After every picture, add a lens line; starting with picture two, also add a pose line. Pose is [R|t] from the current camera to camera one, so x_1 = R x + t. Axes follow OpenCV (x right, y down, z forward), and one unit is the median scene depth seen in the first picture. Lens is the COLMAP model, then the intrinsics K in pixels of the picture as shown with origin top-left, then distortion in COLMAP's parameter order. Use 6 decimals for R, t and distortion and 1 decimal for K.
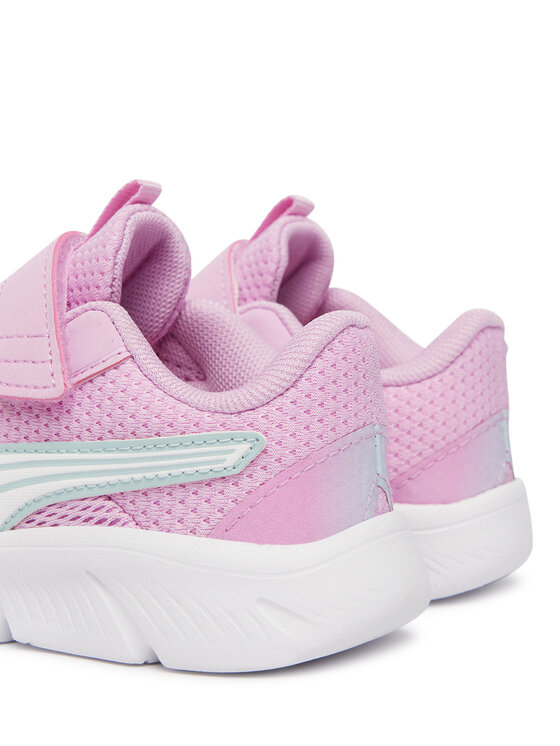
lens RADIAL K [[1399.3, 0, 278.7], [0, 1399.3, 371.2], [0, 0, 1]] dist [-0.190285, 0.000000]
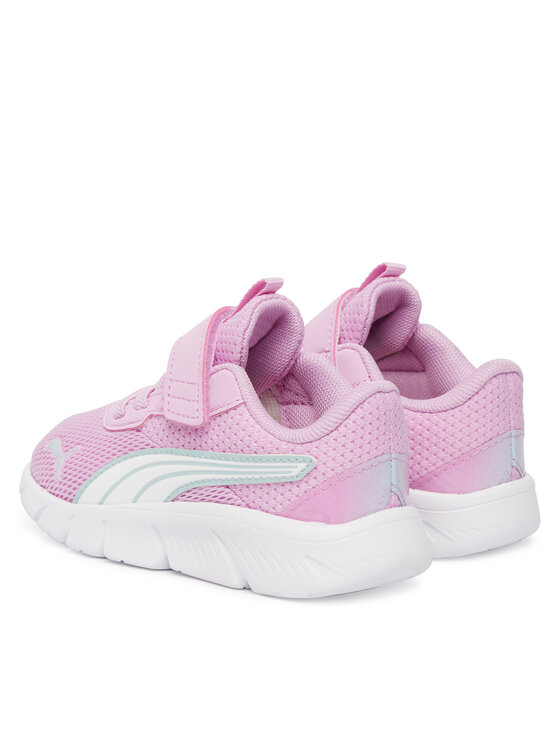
lens RADIAL K [[1672.8, 0, 280.4], [0, 1672.8, 373.5], [0, 0, 1]] dist [-0.376433, 0.000000]
pose [[0.977079, 0.057601, -0.204936, 0.333980], [-0.042647, 0.996145, 0.076654, -0.195985], [0.208562, -0.066157, 0.975769, -0.897698]]
